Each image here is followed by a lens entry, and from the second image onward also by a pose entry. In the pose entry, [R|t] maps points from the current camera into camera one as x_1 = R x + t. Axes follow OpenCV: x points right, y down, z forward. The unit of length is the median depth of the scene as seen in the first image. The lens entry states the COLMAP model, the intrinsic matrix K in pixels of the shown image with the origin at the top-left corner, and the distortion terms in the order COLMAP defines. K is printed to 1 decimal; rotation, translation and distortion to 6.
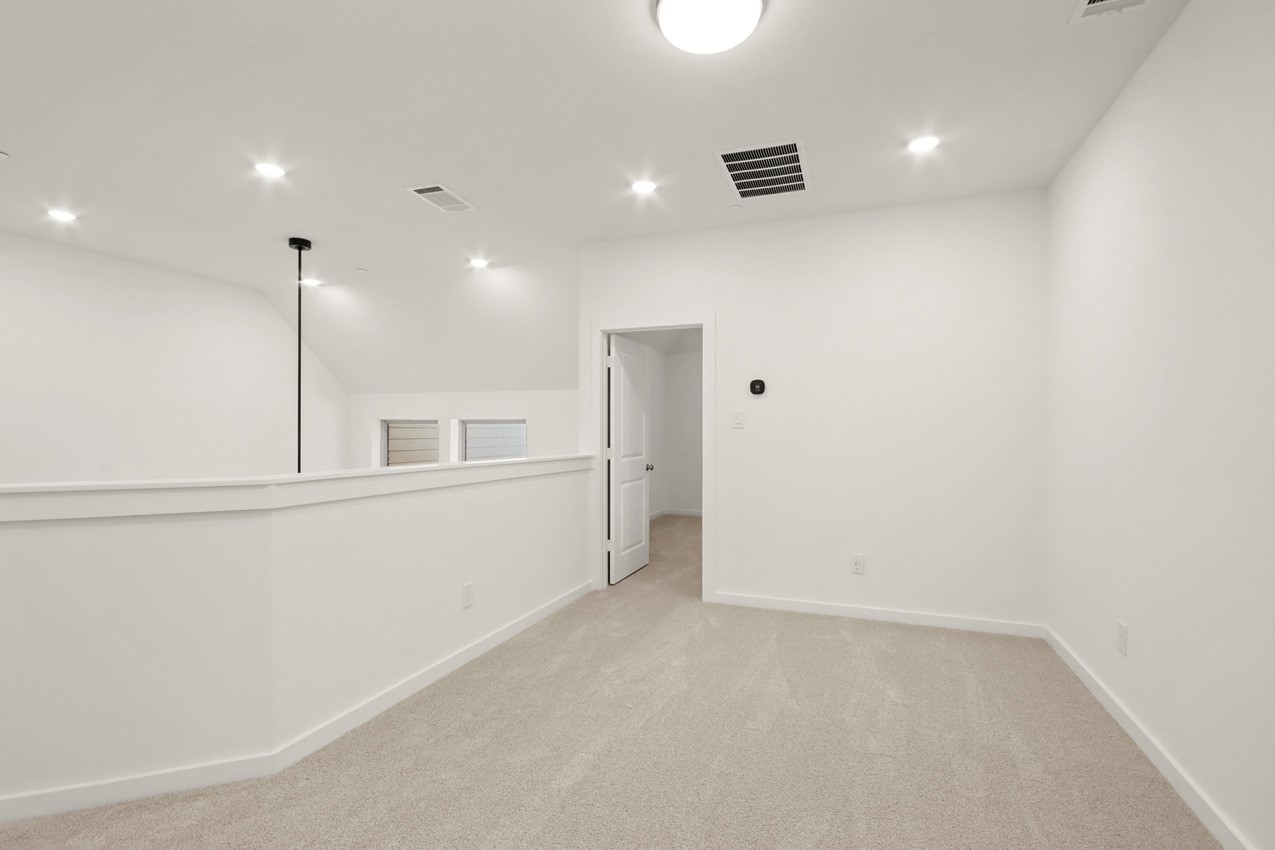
lens RADIAL K [[590.0, 0, 636.1], [0, 590.0, 432.4], [0, 0, 1]] dist [0.019355, -0.000775]
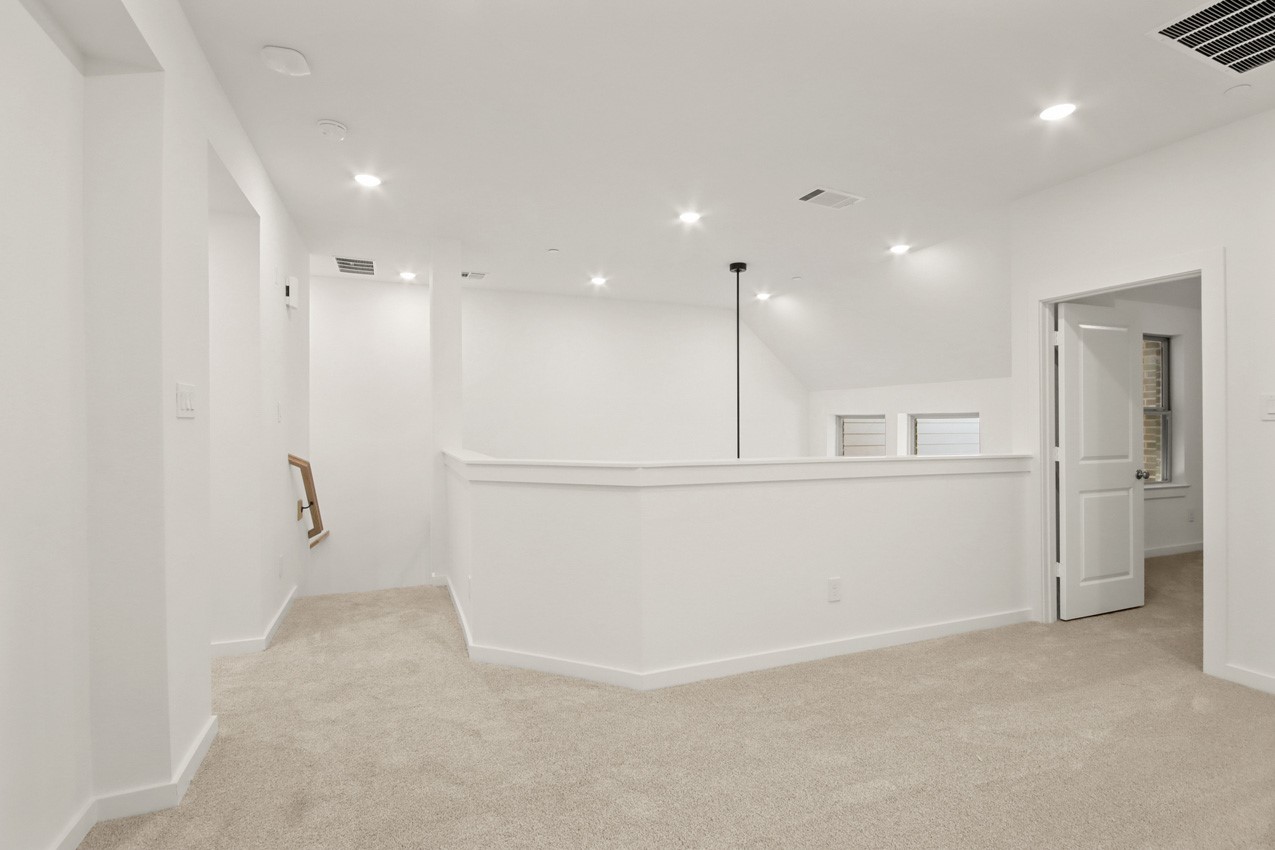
lens RADIAL K [[592.3, 0, 640.1], [0, 592.3, 425.4], [0, 0, 1]] dist [0.001816, -0.000668]
pose [[0.694270, -0.002081, -0.719711, 0.151636], [0.000301, 0.999997, -0.002601, -0.000722], [0.719714, 0.001590, 0.694268, 0.047906]]
